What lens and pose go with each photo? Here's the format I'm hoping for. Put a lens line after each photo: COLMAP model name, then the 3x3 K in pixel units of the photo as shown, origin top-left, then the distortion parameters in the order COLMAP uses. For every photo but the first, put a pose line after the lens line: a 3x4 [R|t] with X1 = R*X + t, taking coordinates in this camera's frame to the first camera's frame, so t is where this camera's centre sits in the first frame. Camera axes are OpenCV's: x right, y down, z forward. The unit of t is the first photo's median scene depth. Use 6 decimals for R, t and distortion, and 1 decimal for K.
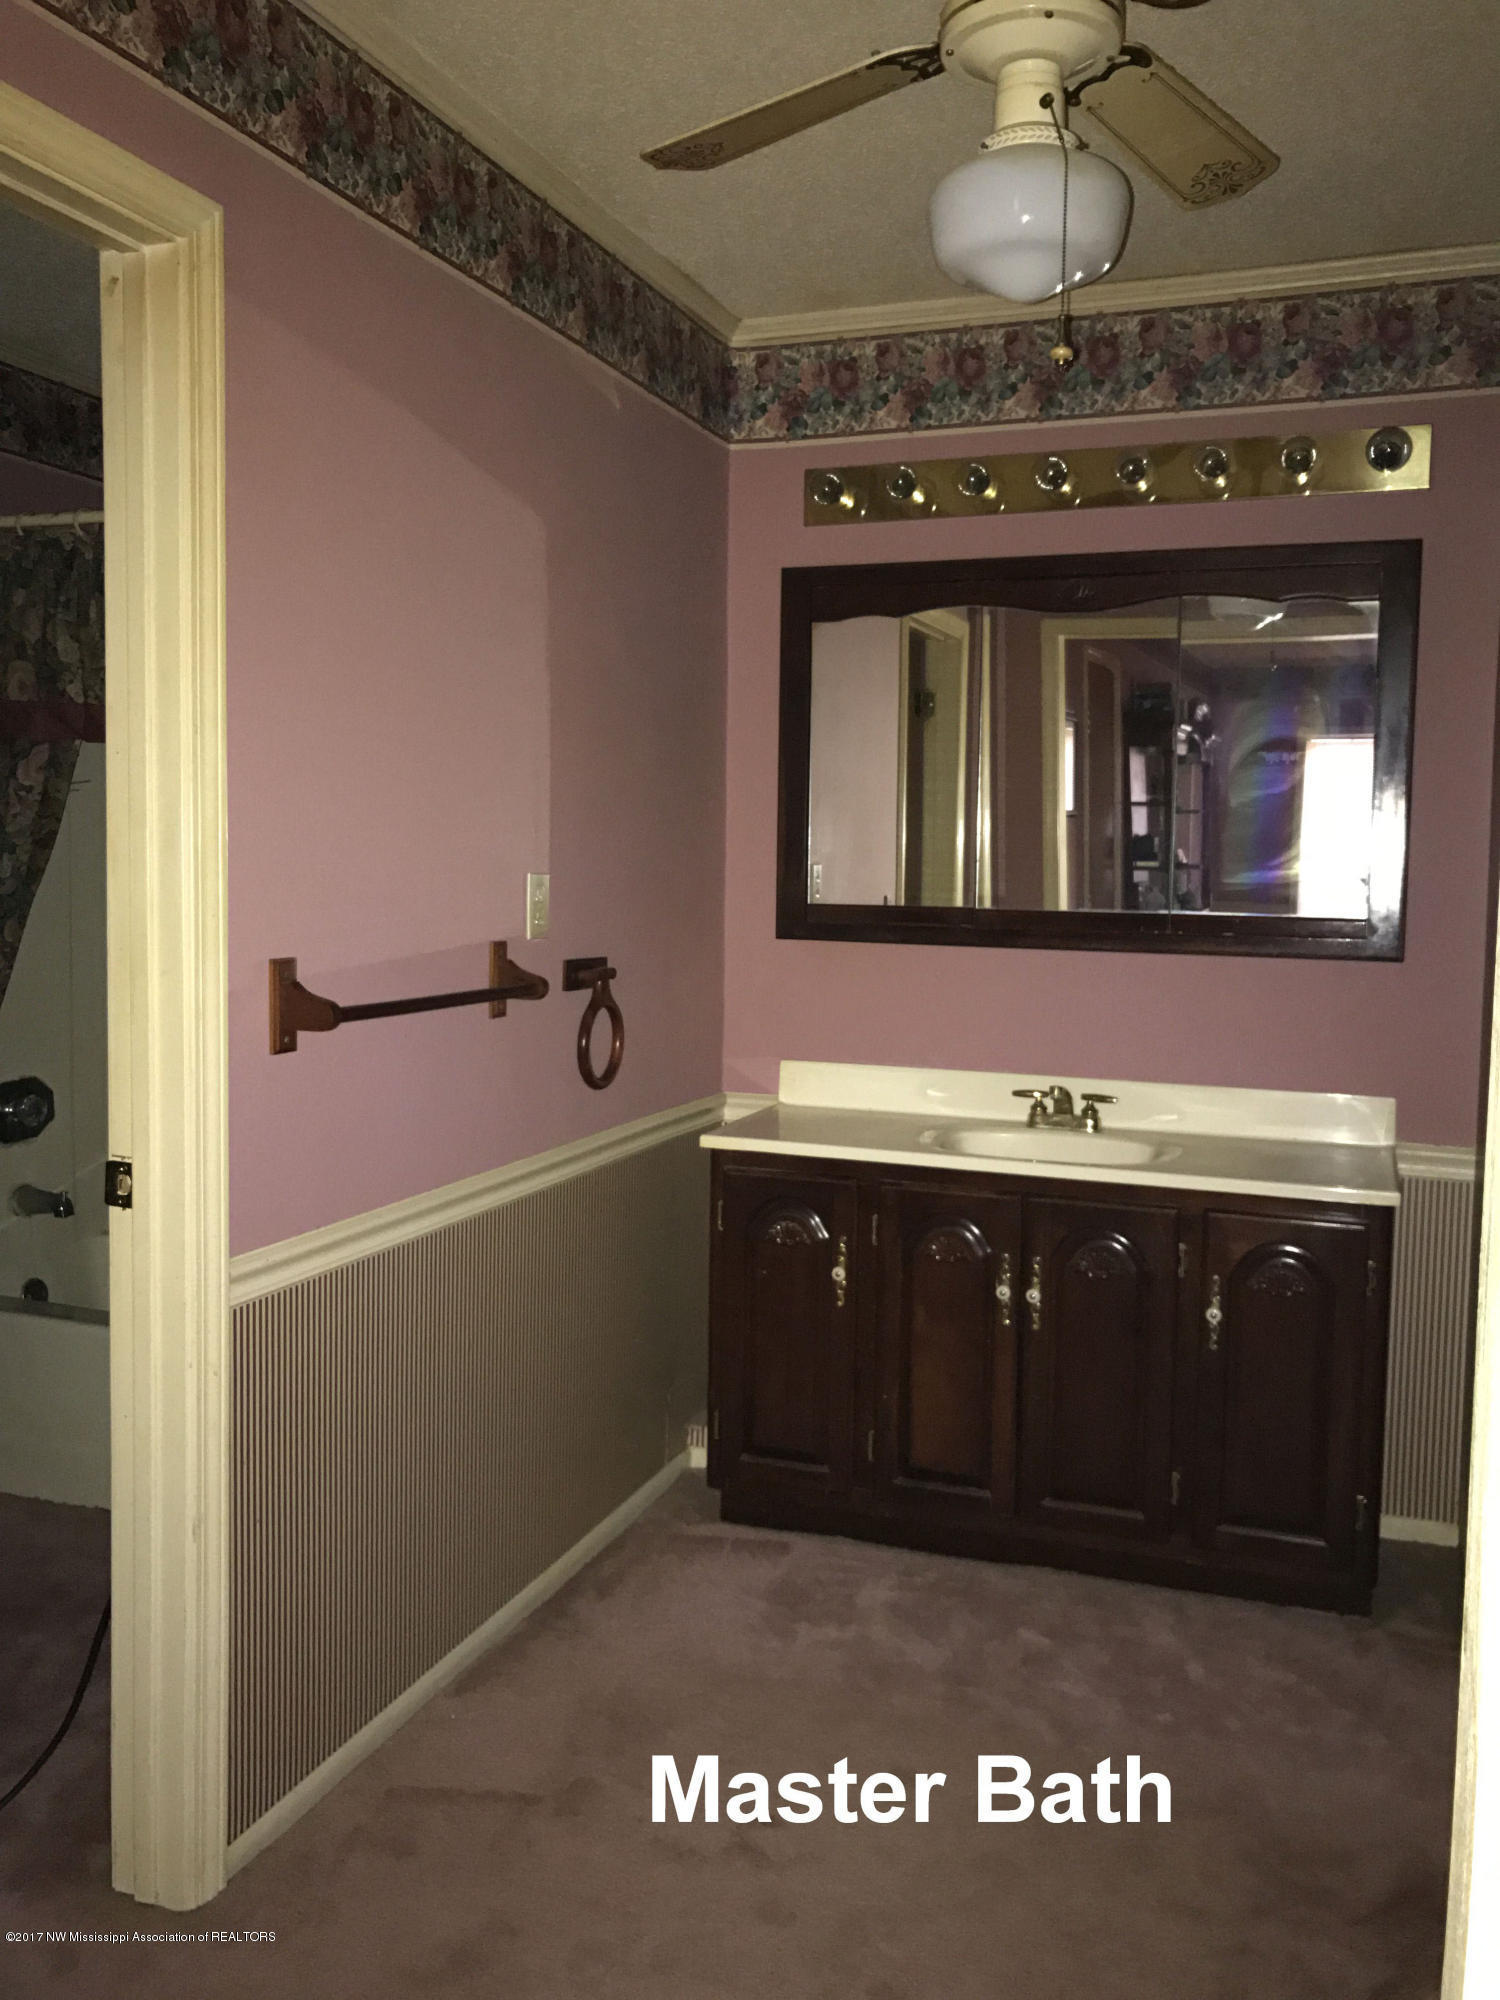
lens RADIAL K [[1657.0, 0, 751.0], [0, 1657.0, 992.1], [0, 0, 1]] dist [0.039741, -0.042087]
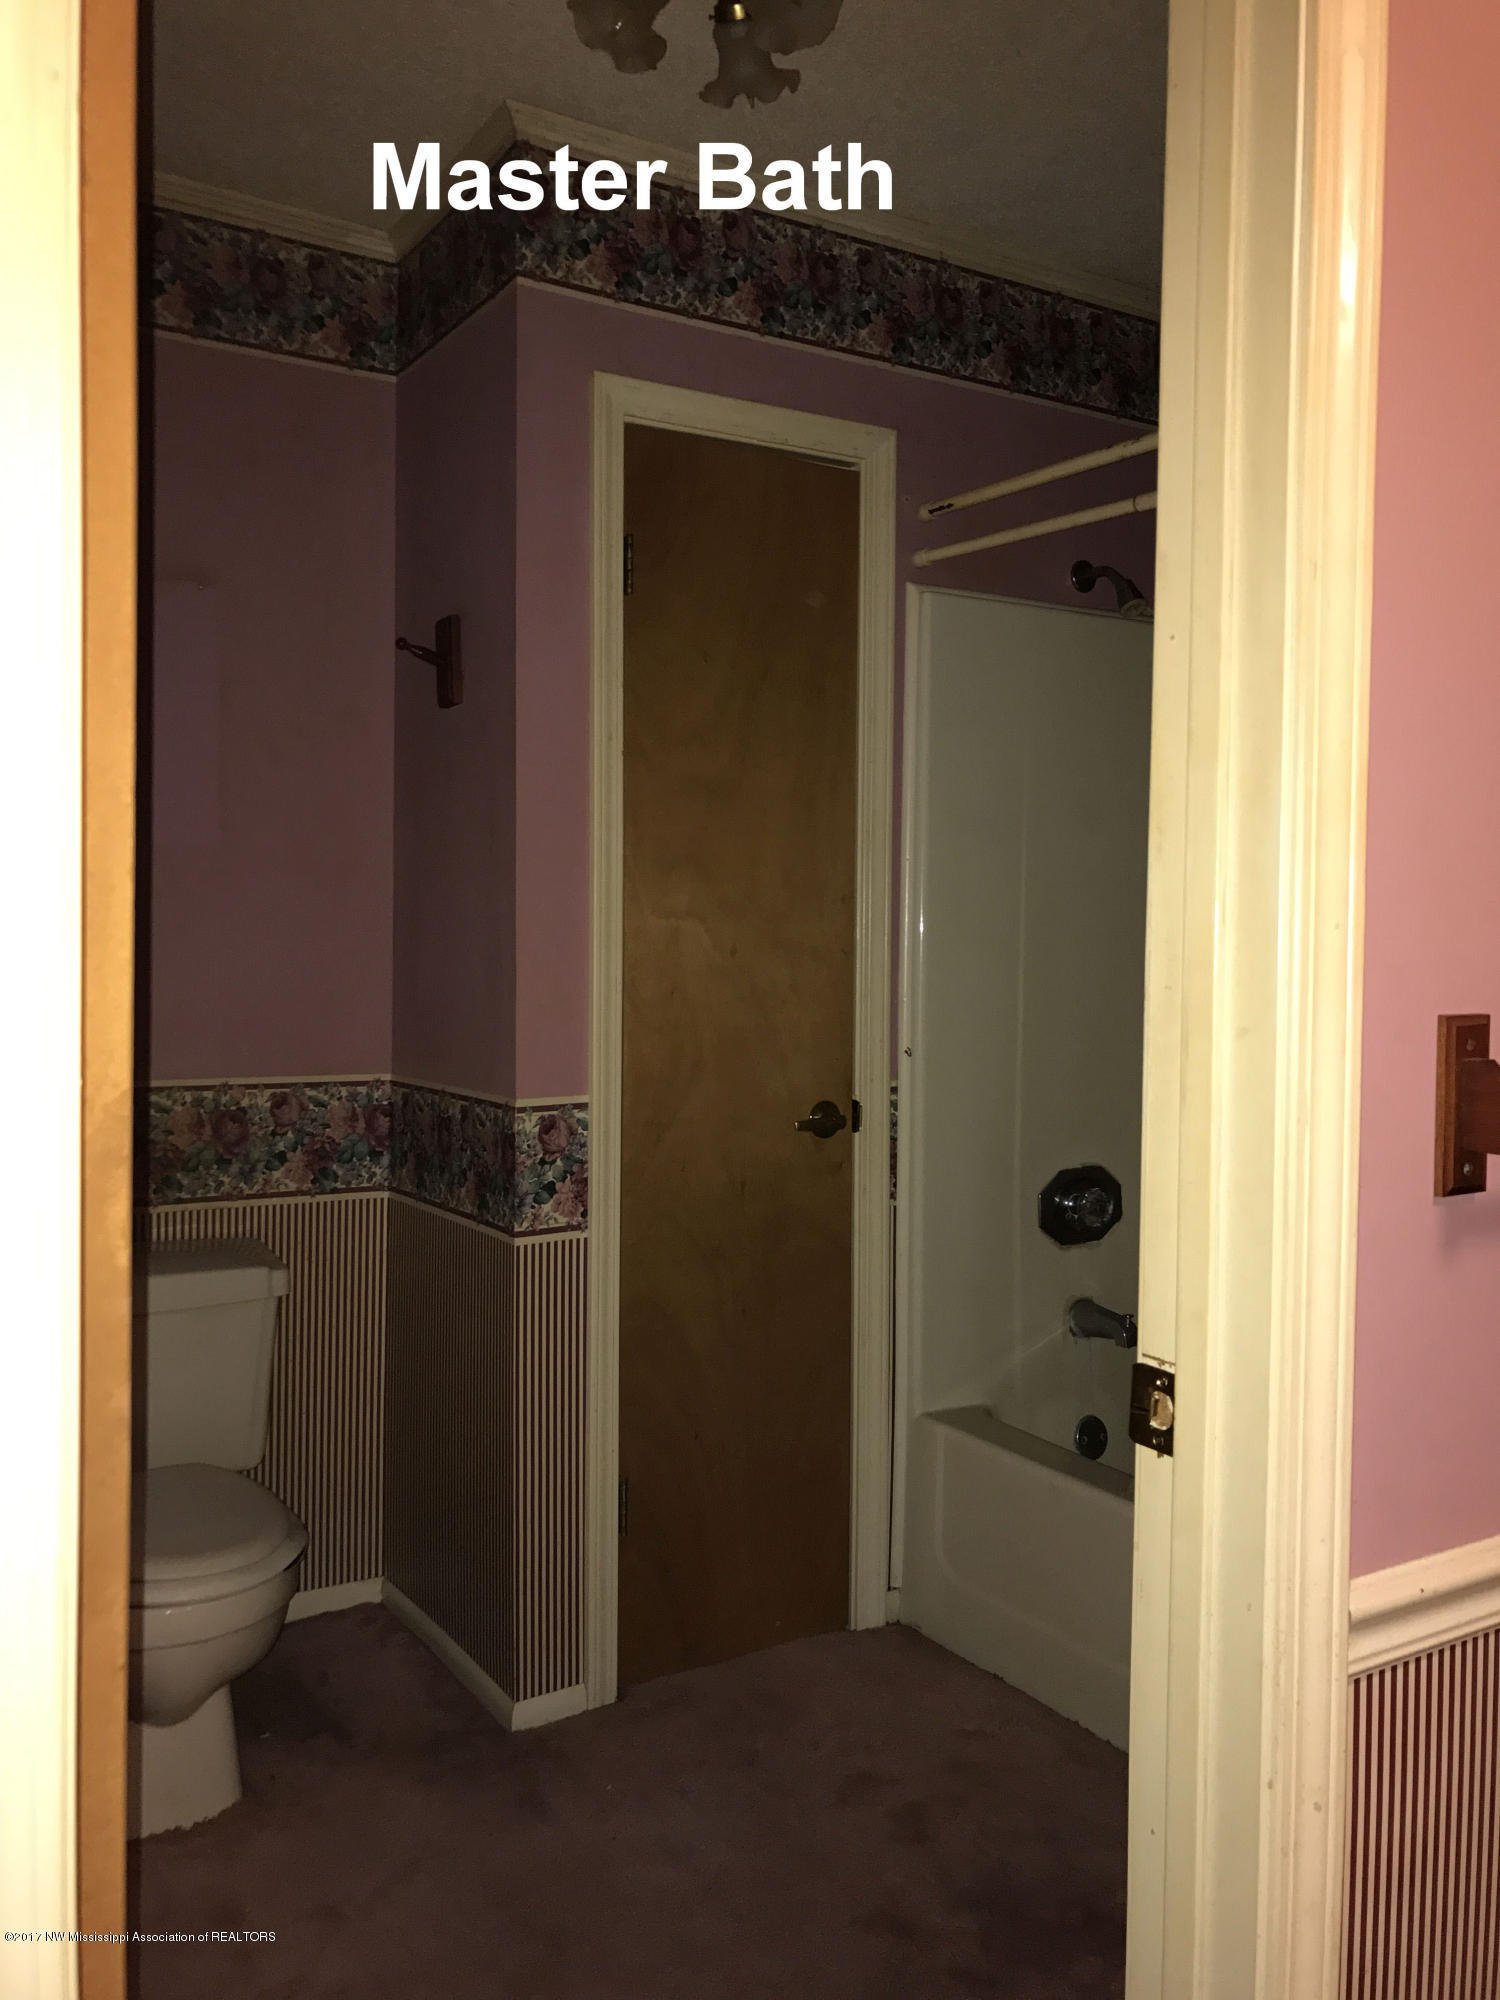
lens RADIAL K [[1657.0, 0, 750.1], [0, 1657.0, 997.1], [0, 0, 1]] dist [0.039741, -0.042087]
pose [[0.799186, 0.015612, -0.600881, -0.152535], [-0.040785, 0.998767, -0.028295, -0.001866], [0.599699, 0.047120, 0.798837, 0.462368]]
